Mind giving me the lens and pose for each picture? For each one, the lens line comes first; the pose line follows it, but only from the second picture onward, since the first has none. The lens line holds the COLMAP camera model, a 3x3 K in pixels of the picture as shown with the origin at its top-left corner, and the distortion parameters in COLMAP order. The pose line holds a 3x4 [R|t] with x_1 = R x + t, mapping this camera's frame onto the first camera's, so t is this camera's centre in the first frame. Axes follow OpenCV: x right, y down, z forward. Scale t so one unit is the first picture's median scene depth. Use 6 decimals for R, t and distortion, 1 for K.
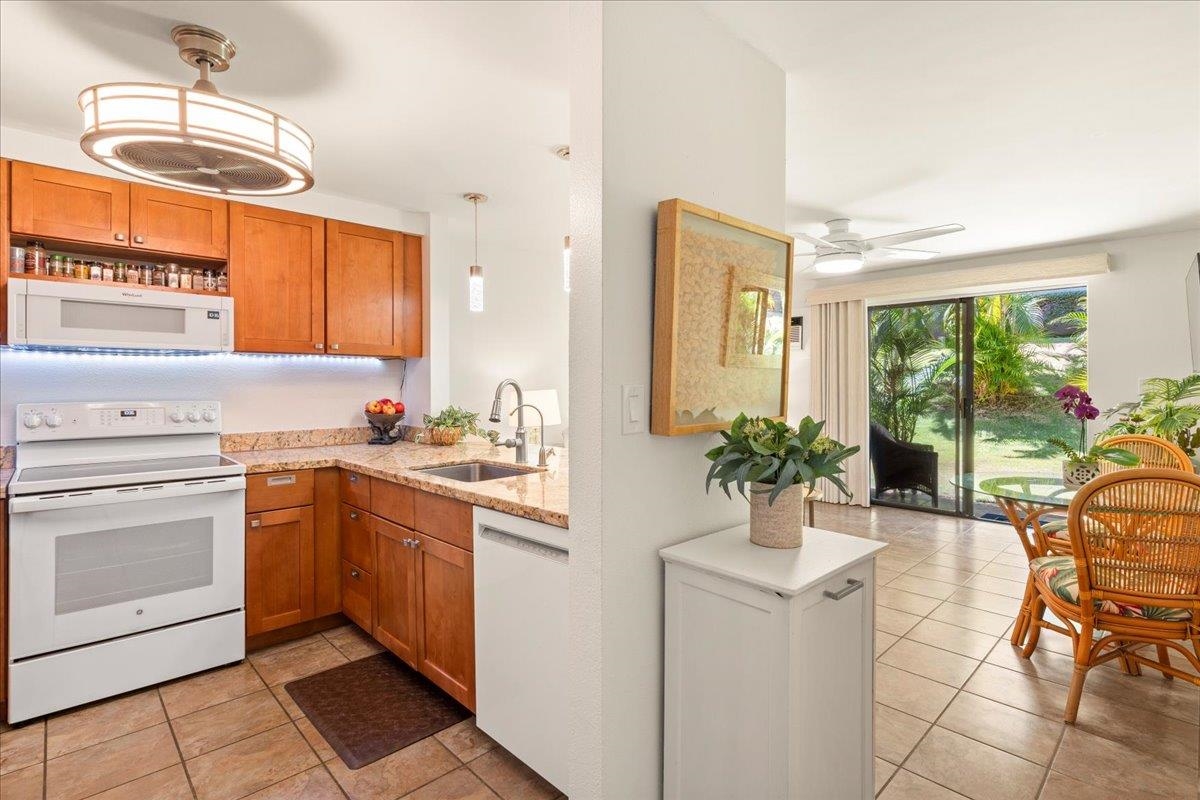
lens RADIAL K [[569.1, 0, 599.4], [0, 569.1, 385.0], [0, 0, 1]] dist [0.000309, -0.001245]
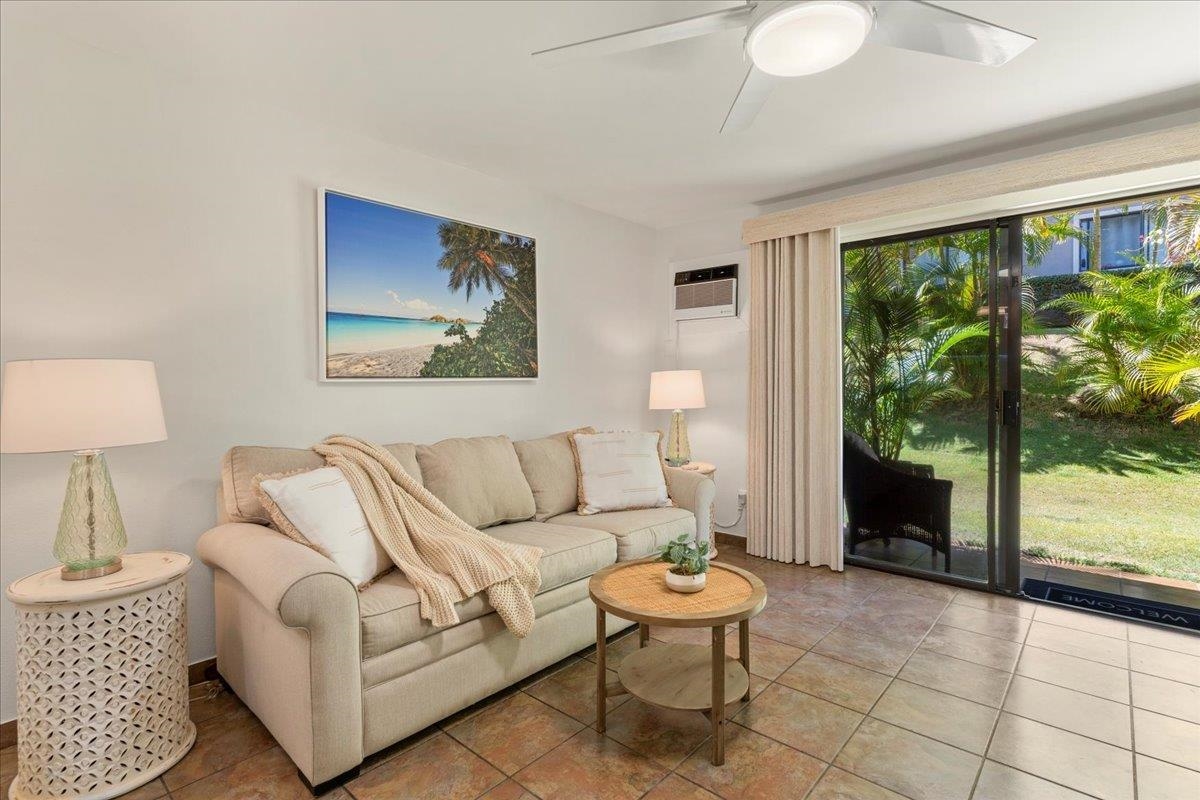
lens RADIAL K [[569.1, 0, 598.8], [0, 569.1, 388.4], [0, 0, 1]] dist [0.000309, -0.001245]
pose [[0.997029, 0.002609, 0.076985, 0.347437], [-0.002611, 0.999997, -0.000075, 0.041646], [-0.076985, -0.000126, 0.997032, 0.858569]]
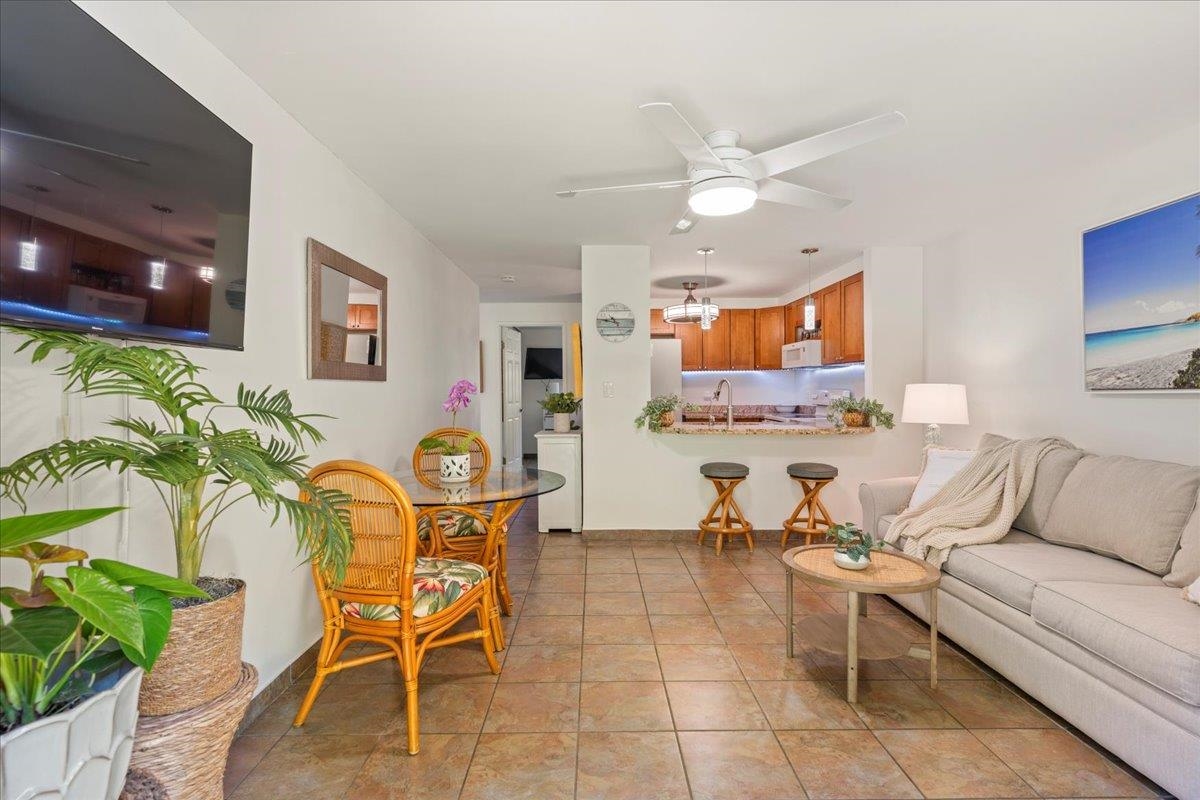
lens RADIAL K [[569.1, 0, 599.7], [0, 569.1, 399.0], [0, 0, 1]] dist [0.000309, -0.001245]
pose [[-0.677838, 0.019357, -0.734956, 1.413134], [0.005641, 0.999761, 0.021129, 0.014262], [0.735189, 0.010176, -0.677785, 1.870857]]
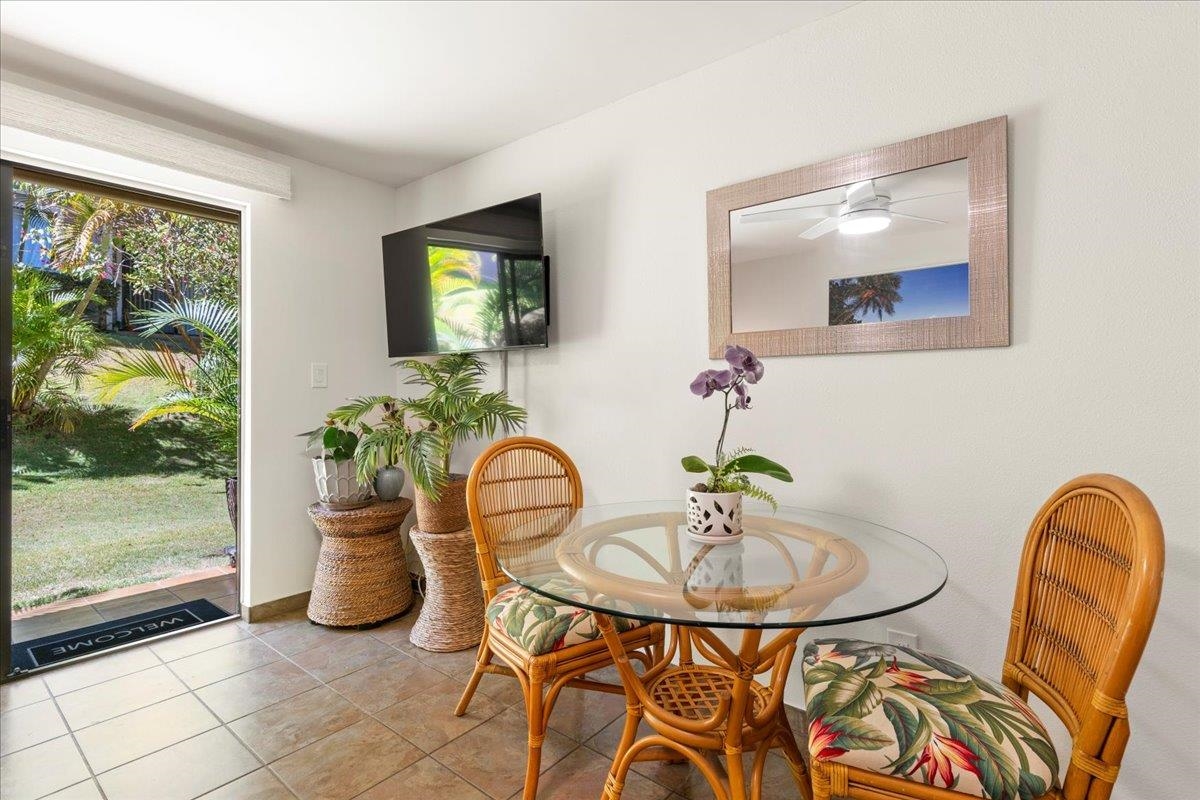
lens RADIAL K [[569.1, 0, 597.2], [0, 569.1, 388.3], [0, 0, 1]] dist [0.000309, -0.001245]
pose [[-0.134618, 0.009831, 0.990849, 0.325000], [0.007769, 0.999931, -0.008866, 0.042707], [-0.990867, 0.006505, -0.134685, 1.170362]]
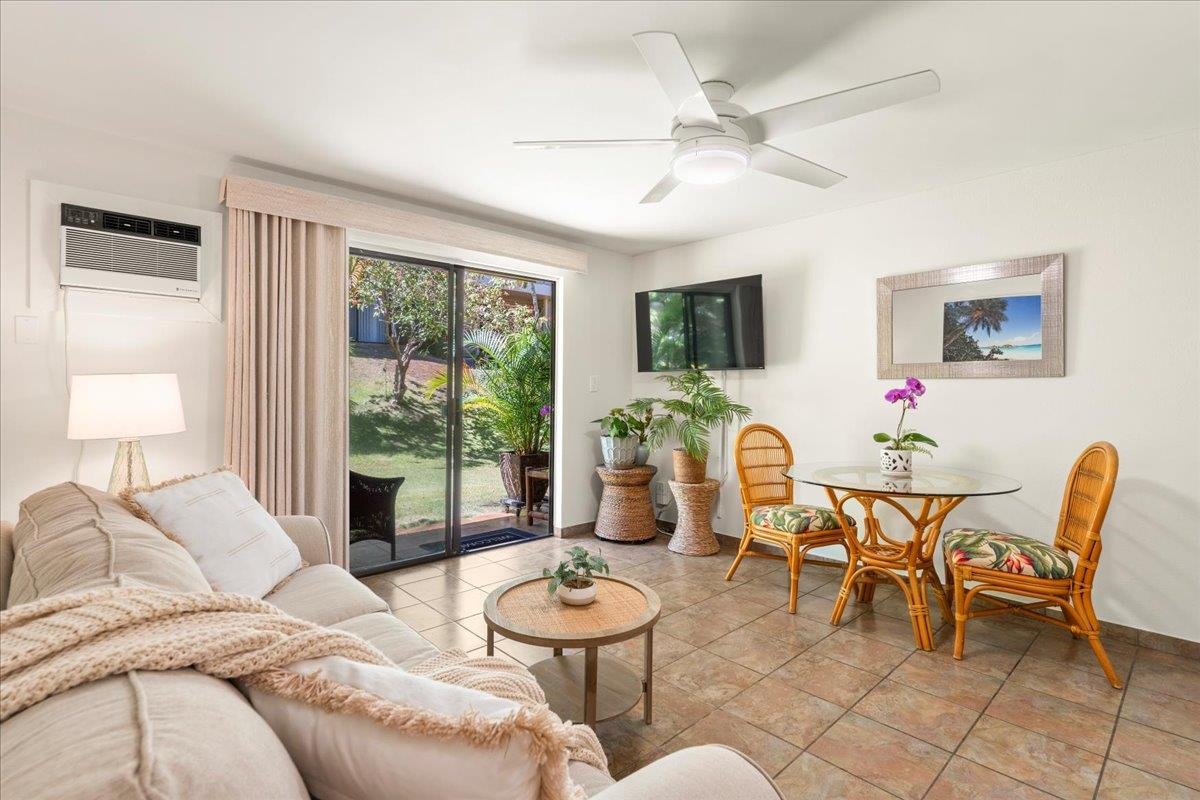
lens RADIAL K [[569.1, 0, 596.3], [0, 569.1, 388.3], [0, 0, 1]] dist [0.000309, -0.001245]
pose [[0.007093, 0.004482, 0.999965, -0.214548], [0.001704, 0.999988, -0.004494, 0.024635], [-0.999973, 0.001736, 0.007085, 1.536360]]
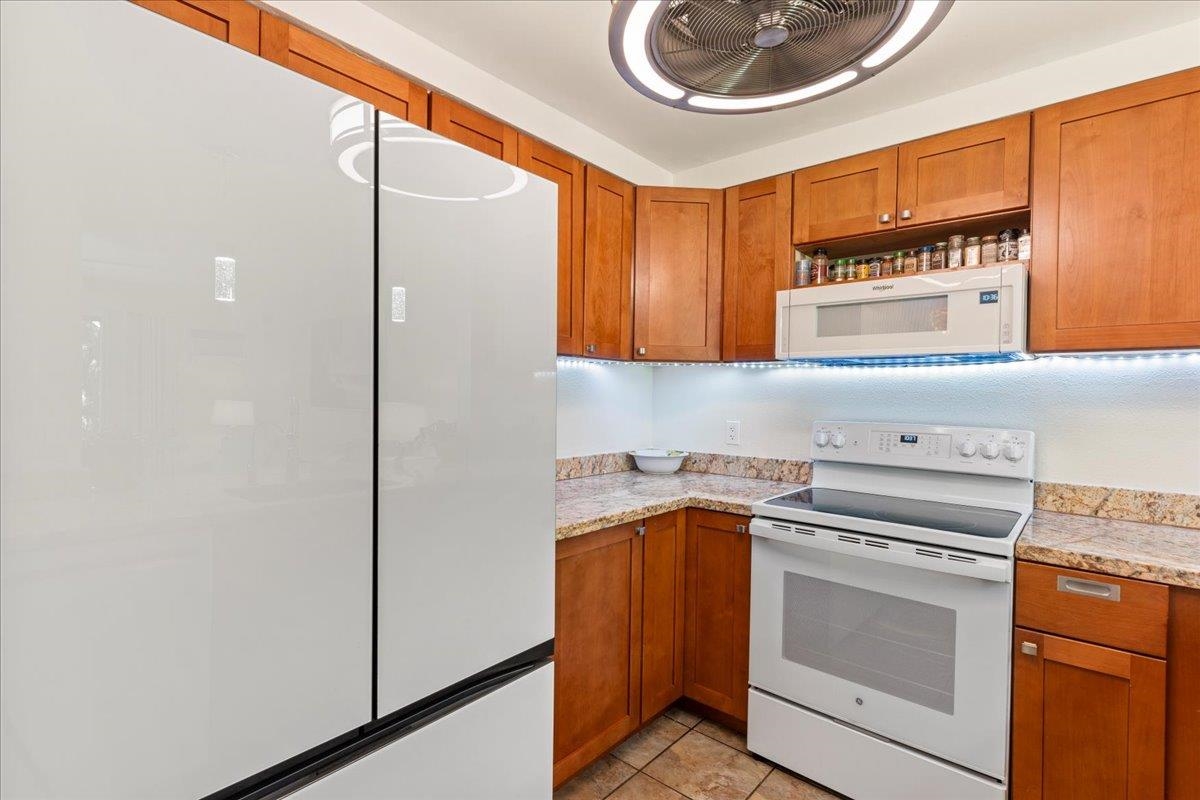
lens RADIAL K [[569.1, 0, 592.2], [0, 569.1, 400.2], [0, 0, 1]] dist [0.000309, -0.001245]
pose [[0.093327, 0.011451, -0.995570, -0.075778], [-0.016643, 0.999812, 0.009940, -0.005054], [0.995496, 0.015642, 0.093500, 0.488318]]
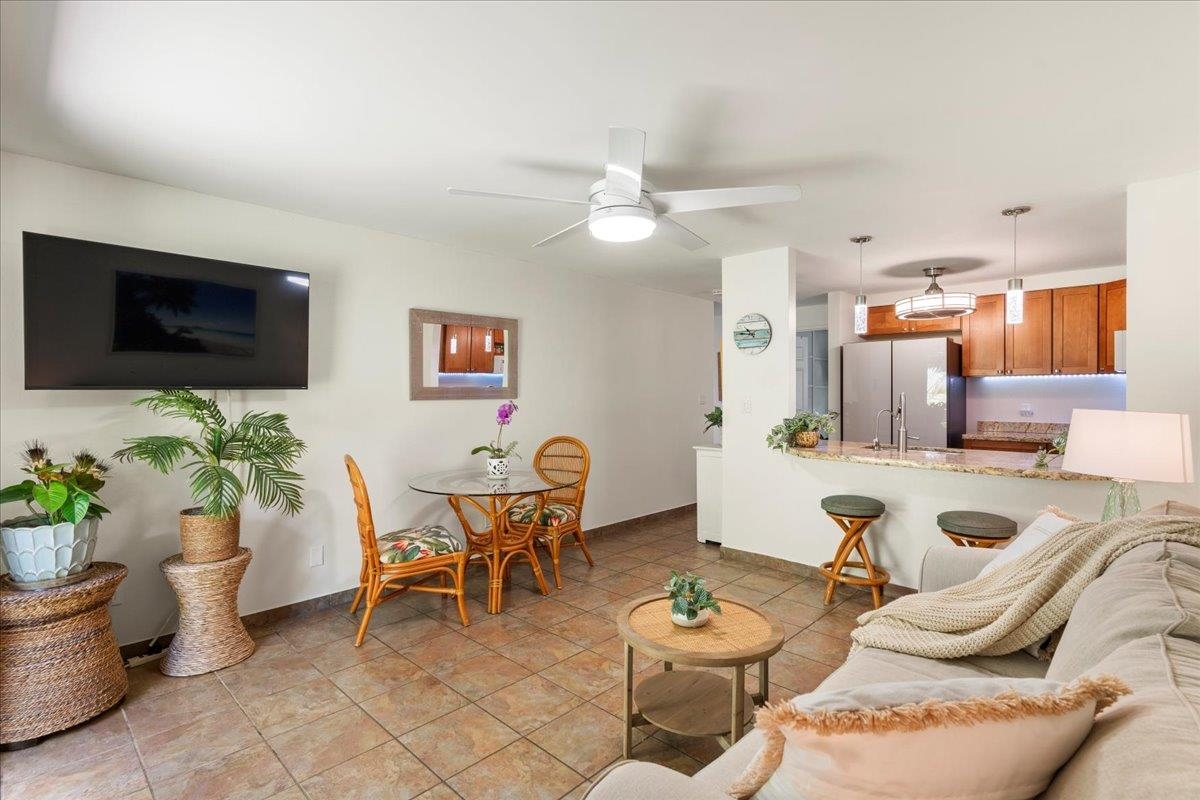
lens RADIAL K [[569.1, 0, 599.9], [0, 569.1, 404.3], [0, 0, 1]] dist [0.000309, -0.001245]
pose [[-0.998901, 0.009509, -0.045905, 0.665137], [0.008251, 0.999587, 0.027520, -0.025652], [0.046148, 0.027111, -0.998567, 2.321139]]
